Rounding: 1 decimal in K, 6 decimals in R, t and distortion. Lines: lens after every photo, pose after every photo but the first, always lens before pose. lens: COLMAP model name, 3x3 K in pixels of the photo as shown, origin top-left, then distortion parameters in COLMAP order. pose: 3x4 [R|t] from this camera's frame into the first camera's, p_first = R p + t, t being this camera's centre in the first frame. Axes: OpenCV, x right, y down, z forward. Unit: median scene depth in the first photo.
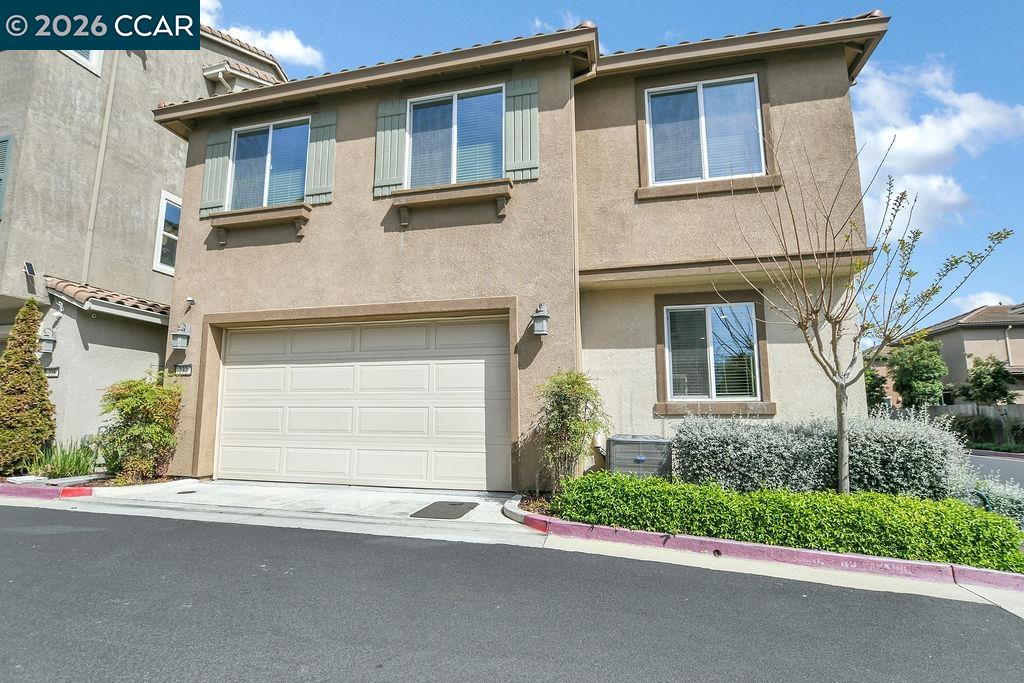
lens RADIAL K [[496.9, 0, 510.7], [0, 496.9, 344.8], [0, 0, 1]] dist [-0.030258, 0.003641]
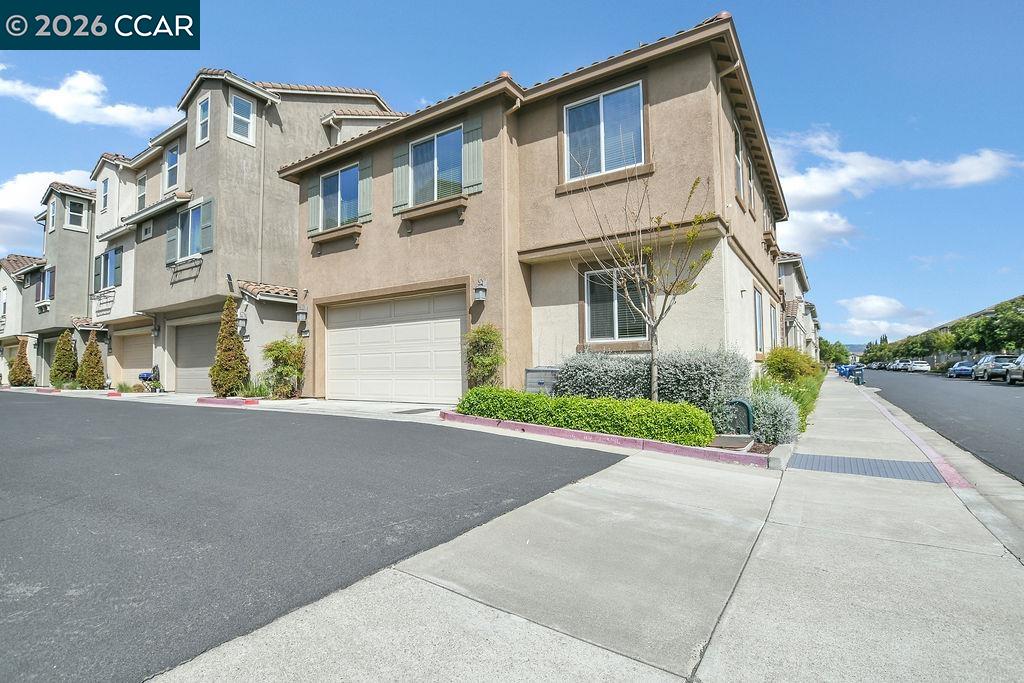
lens RADIAL K [[496.9, 0, 509.7], [0, 496.9, 343.1], [0, 0, 1]] dist [-0.030258, 0.003641]
pose [[0.939129, -0.031064, -0.342157, 0.574264], [0.061595, 0.994991, 0.078728, -0.005031], [0.337998, -0.095011, 0.936339, -0.339077]]
